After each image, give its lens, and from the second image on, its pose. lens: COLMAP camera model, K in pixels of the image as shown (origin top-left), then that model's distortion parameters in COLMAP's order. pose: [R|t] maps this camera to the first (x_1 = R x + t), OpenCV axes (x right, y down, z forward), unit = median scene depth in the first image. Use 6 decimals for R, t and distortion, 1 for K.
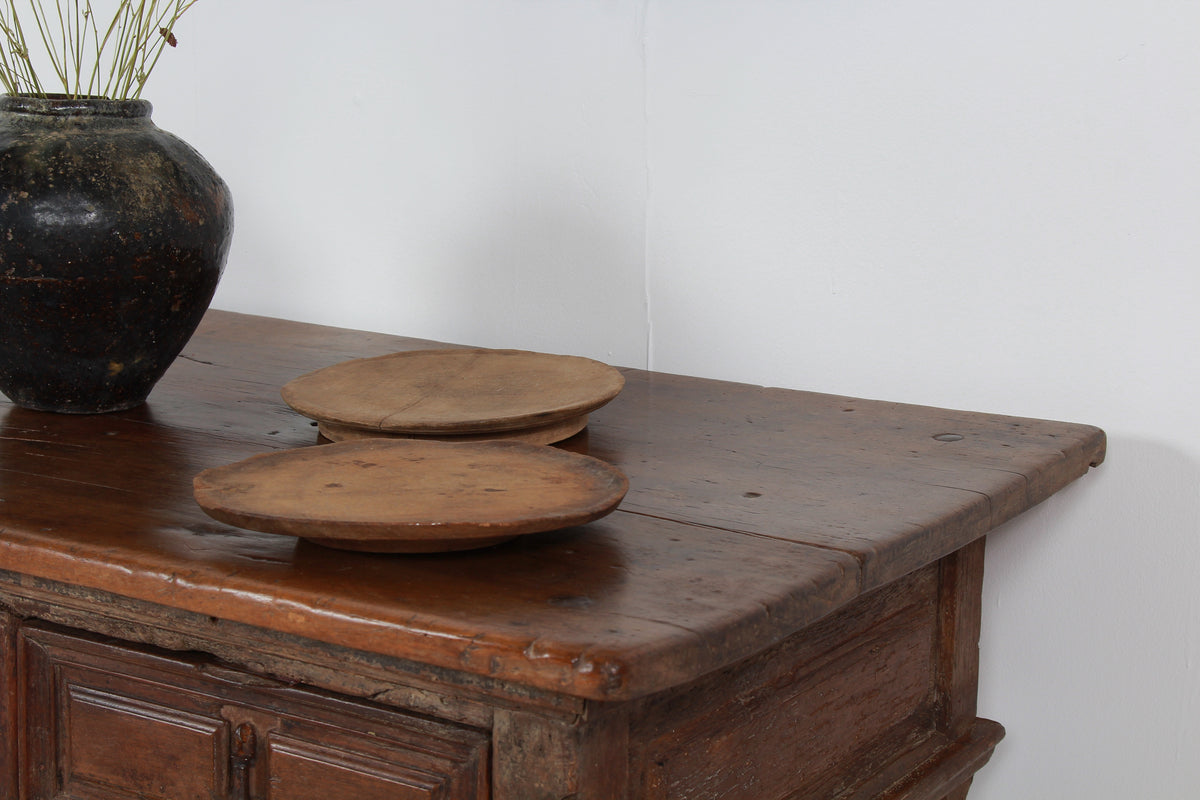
lens RADIAL K [[2173.1, 0, 600.0], [0, 2173.1, 408.7], [0, 0, 1]] dist [0.034009, 0.000000]
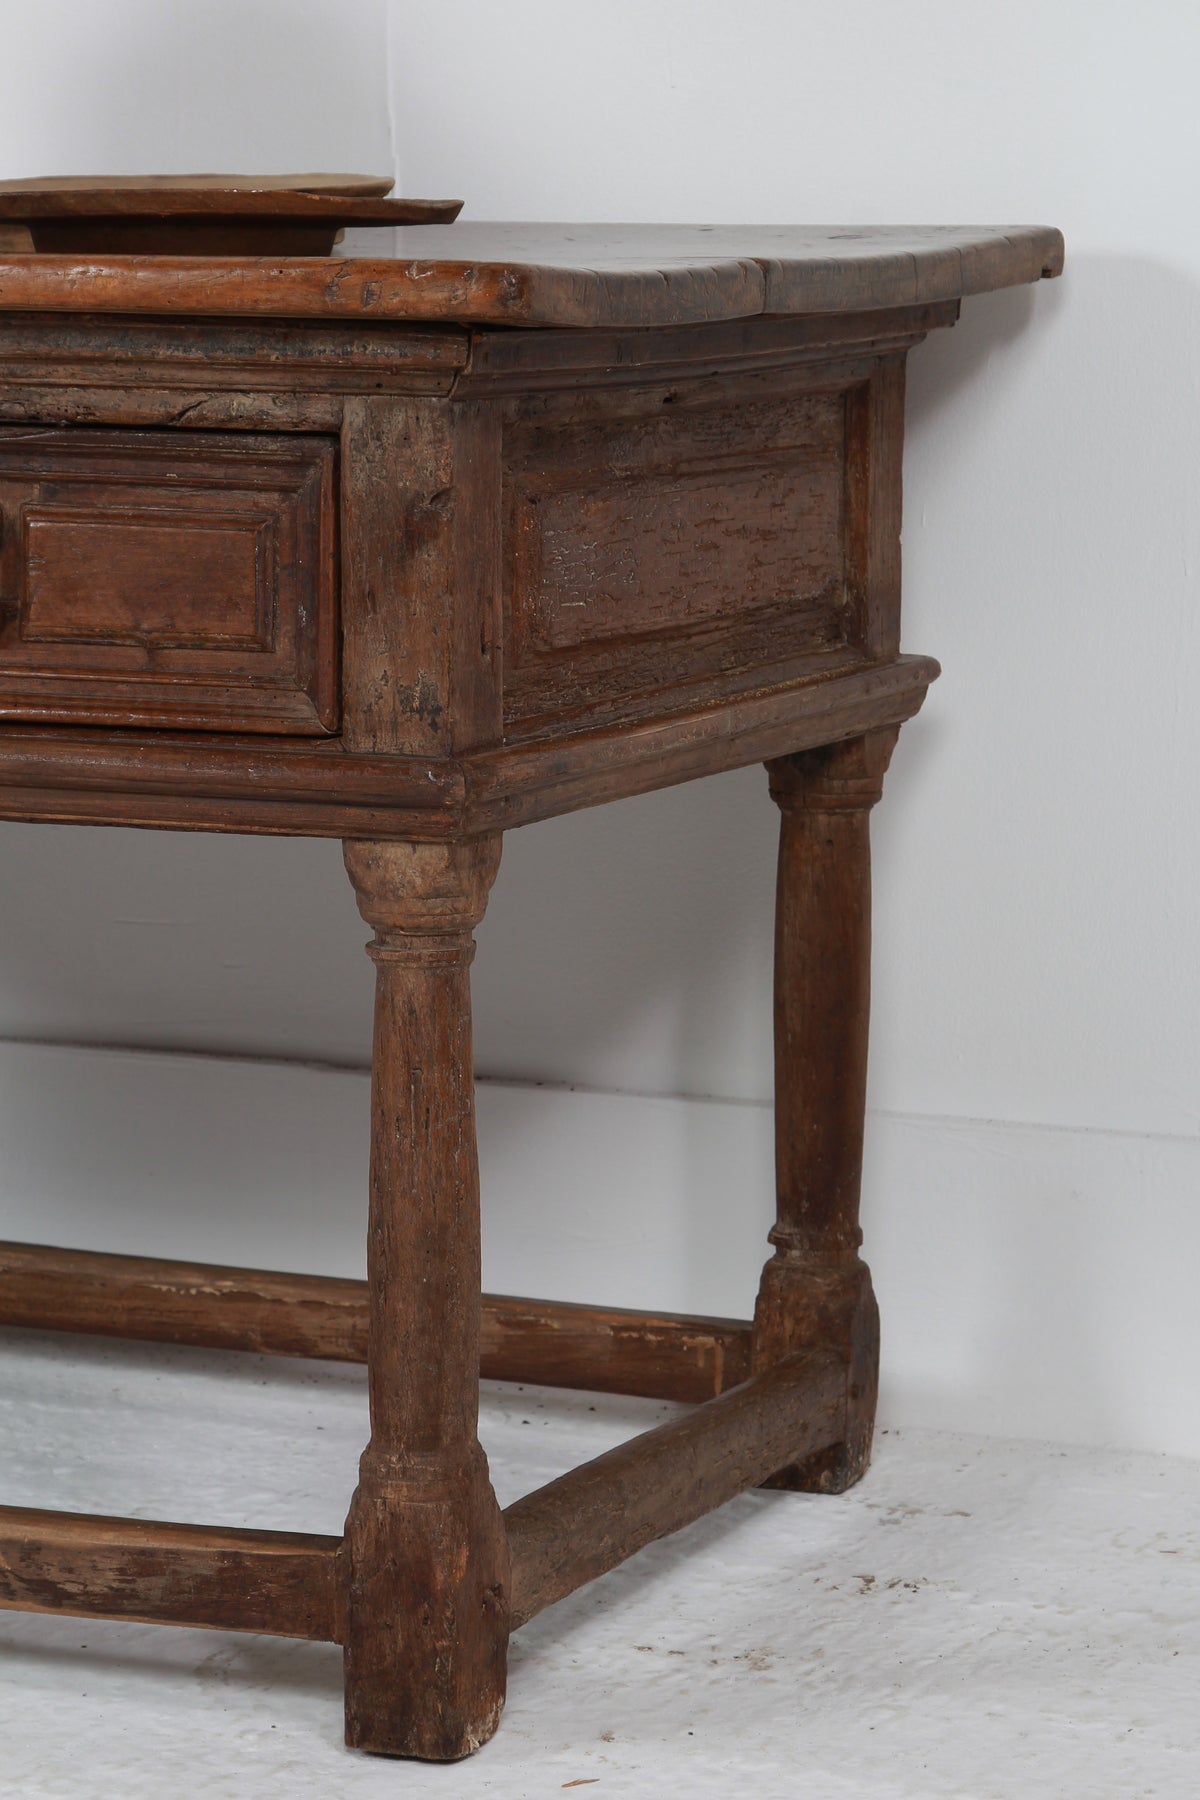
lens RADIAL K [[5625.9, 0, 601.5], [0, 5625.9, 915.5], [0, 0, 1]] dist [0.215642, 0.000000]
pose [[0.989693, -0.027773, 0.140490, -0.206760], [0.035548, 0.997954, -0.053140, 0.360955], [-0.138727, 0.057586, 0.988655, -0.897722]]
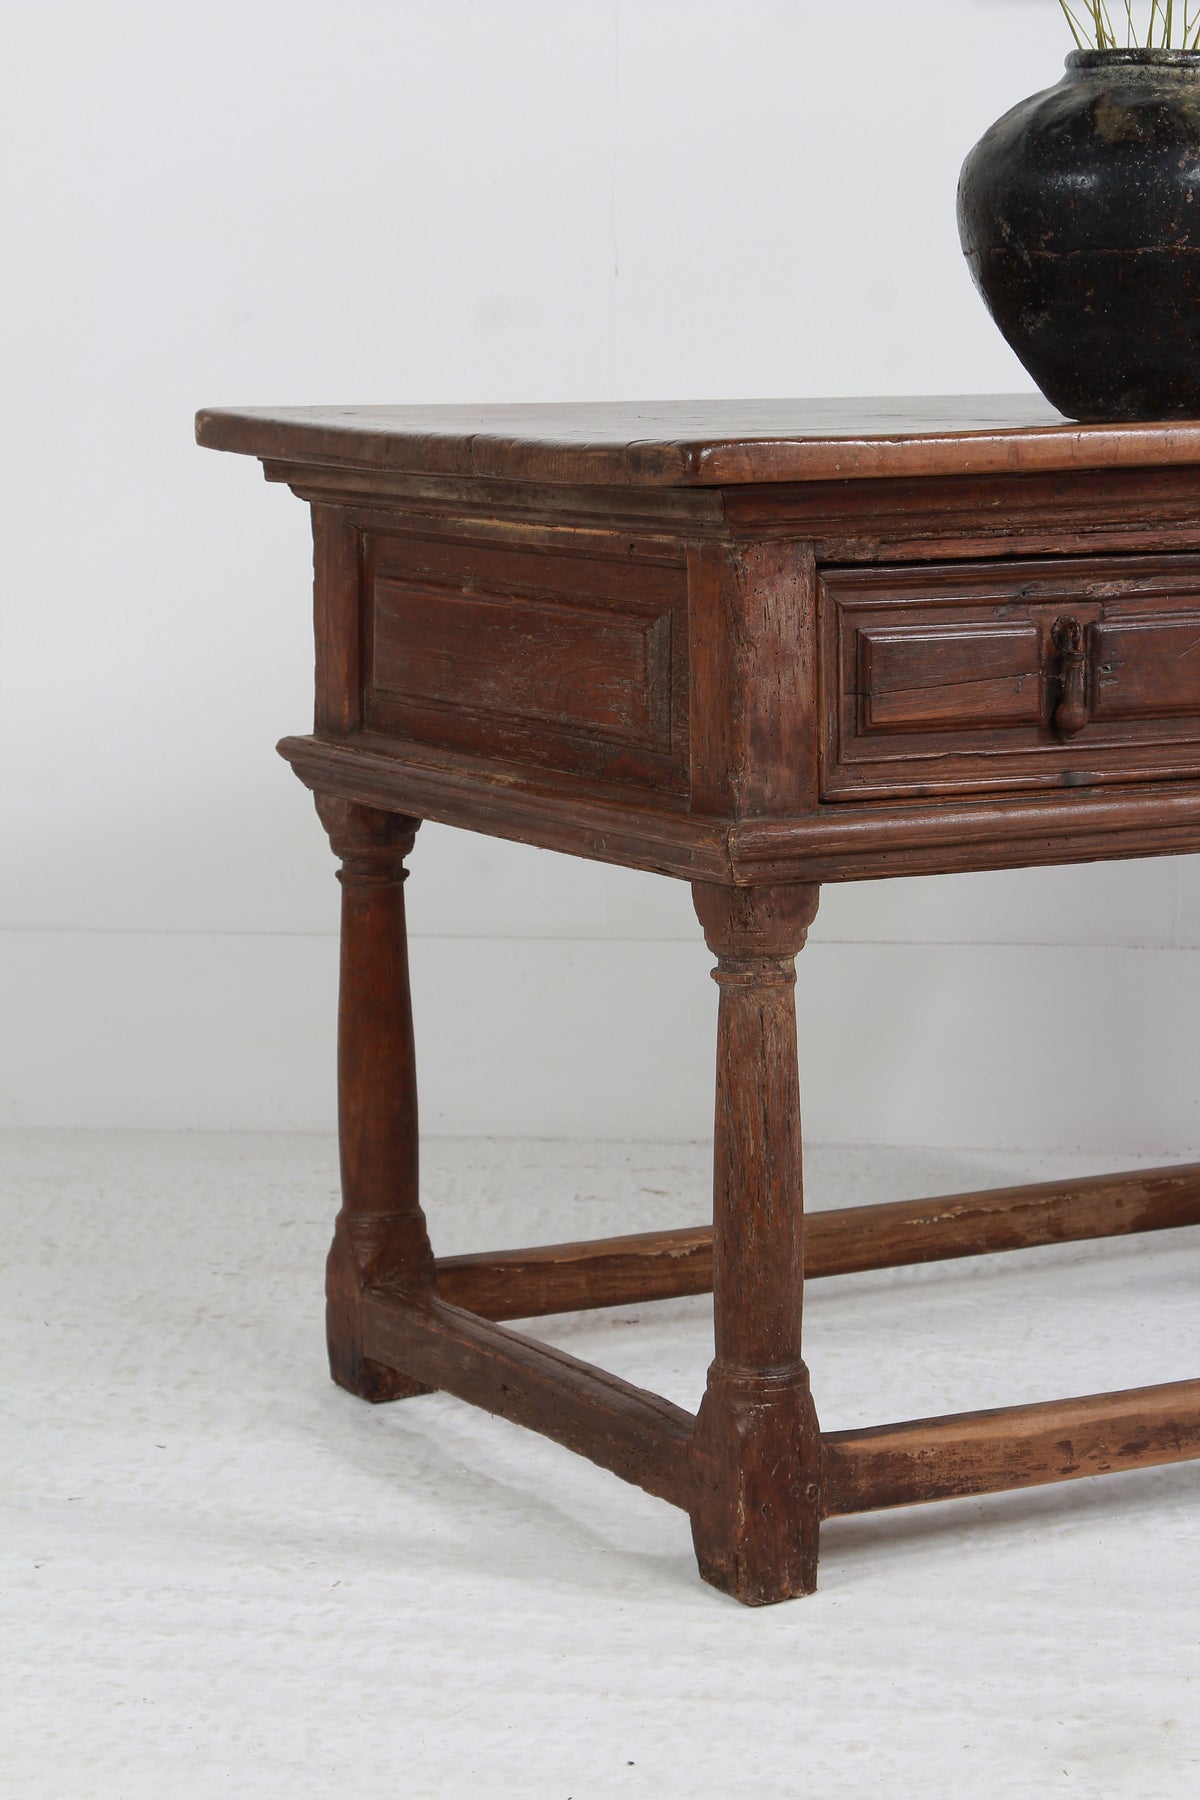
lens RADIAL K [[4172.7, 0, 605.1], [0, 4172.7, 900.7], [0, 0, 1]] dist [0.145829, 0.000000]
pose [[0.458192, -0.137020, 0.878229, -1.977679], [0.196243, 0.979259, 0.050398, 0.086375], [-0.866919, 0.149255, 0.475578, 0.408780]]
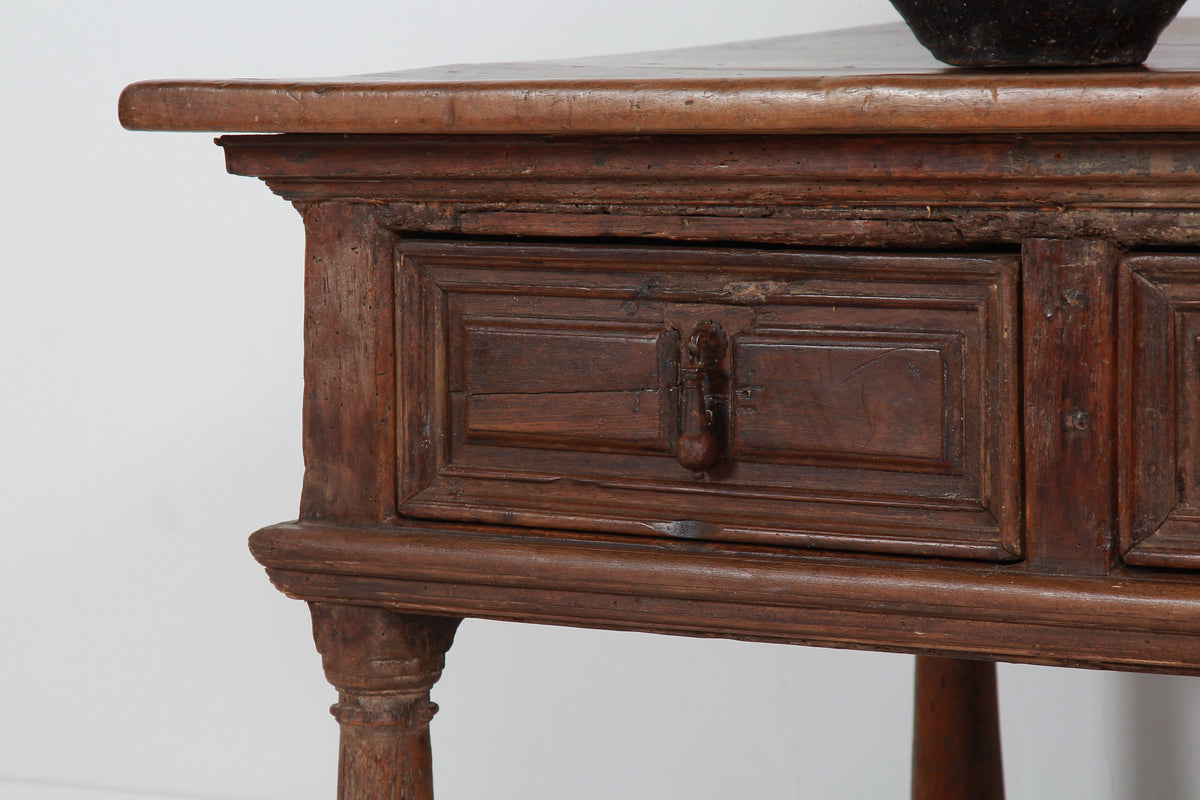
lens RADIAL K [[5924.9, 0, 606.2], [0, 5924.9, 408.0], [0, 0, 1]] dist [0.568702, 0.000000]
pose [[0.995243, -0.026700, -0.093697, -0.237933], [0.015710, 0.993111, -0.116123, 0.341519], [0.096151, 0.114099, 0.988806, -0.824871]]
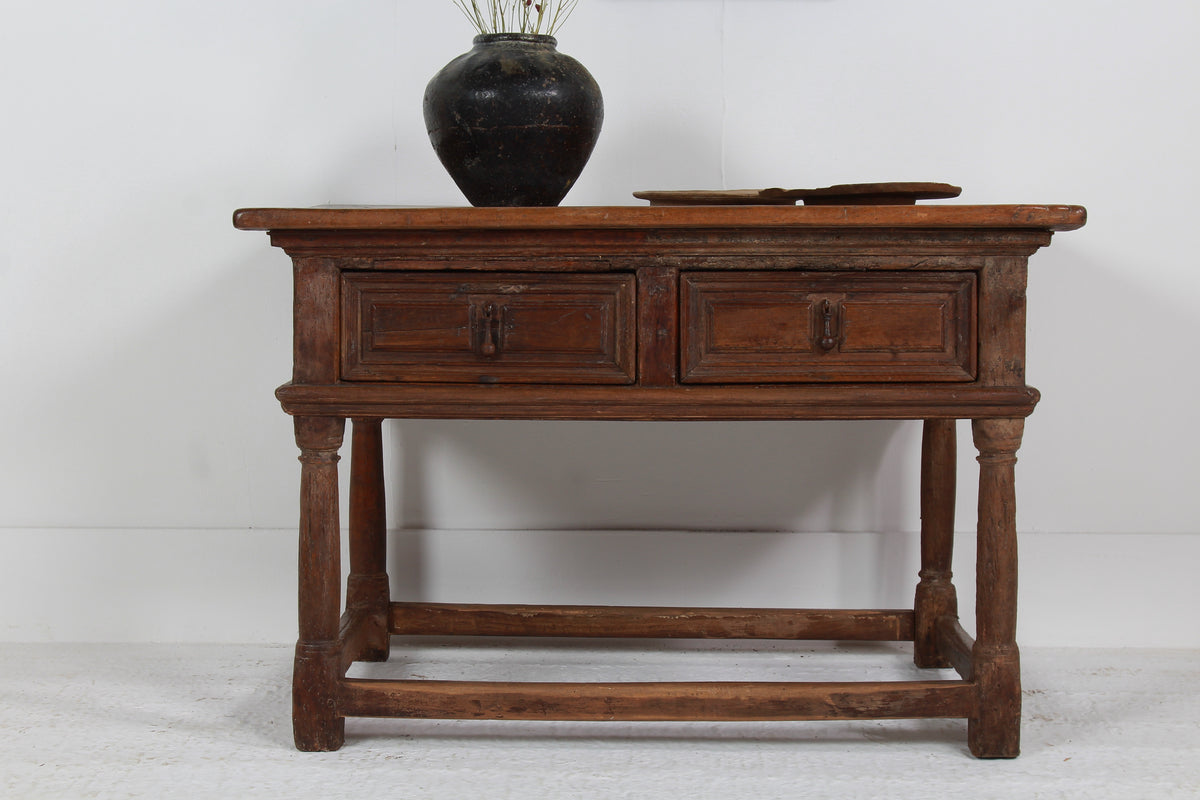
lens RADIAL K [[2173.1, 0, 591.2], [0, 2173.1, 411.3], [0, 0, 1]] dist [0.034009, 0.000000]
pose [[0.851467, -0.053915, 0.521629, -1.270930], [0.112907, 0.990220, -0.081954, 0.348597], [-0.512109, 0.128677, 0.849227, -0.555069]]
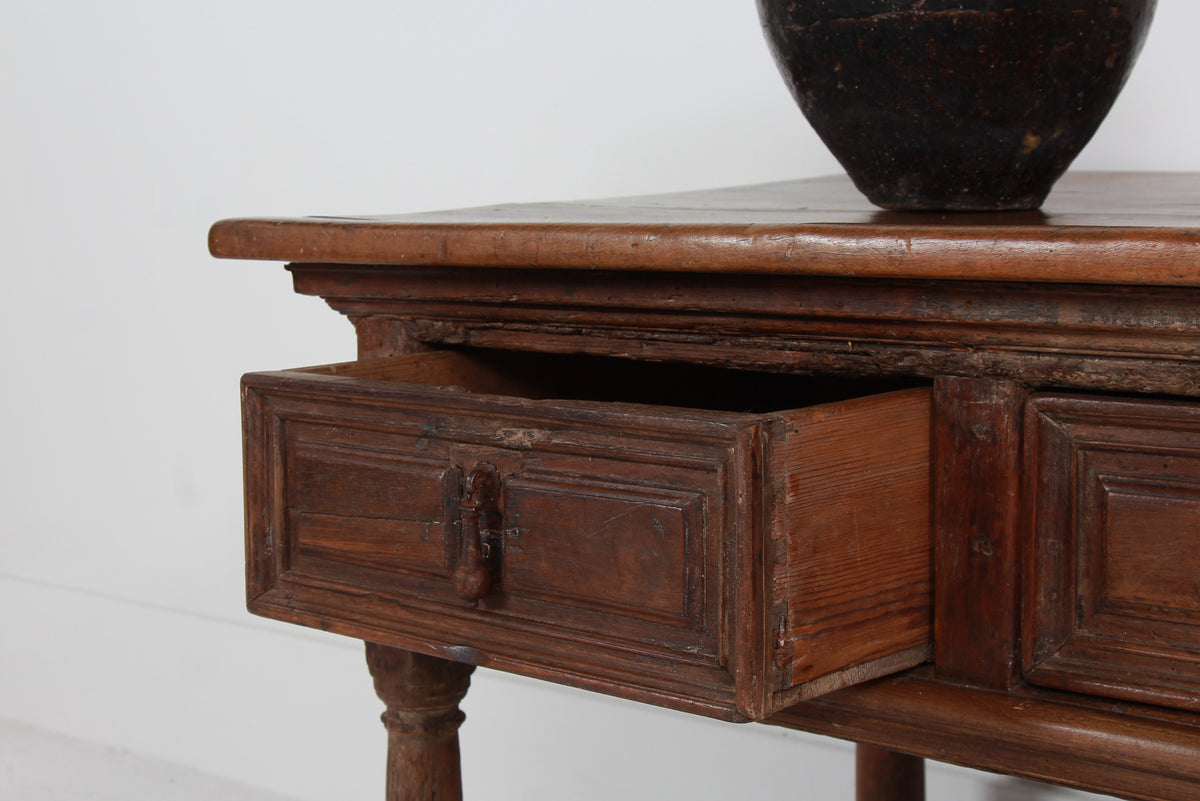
lens RADIAL K [[2274.1, 0, 598.2], [0, 2274.1, 407.5], [0, 0, 1]] dist [0.017411, 0.000000]
pose [[0.983850, -0.010373, -0.178697, -0.255168], [-0.003529, 0.997001, -0.077305, 0.152755], [0.178963, 0.076687, 0.980863, 0.208271]]
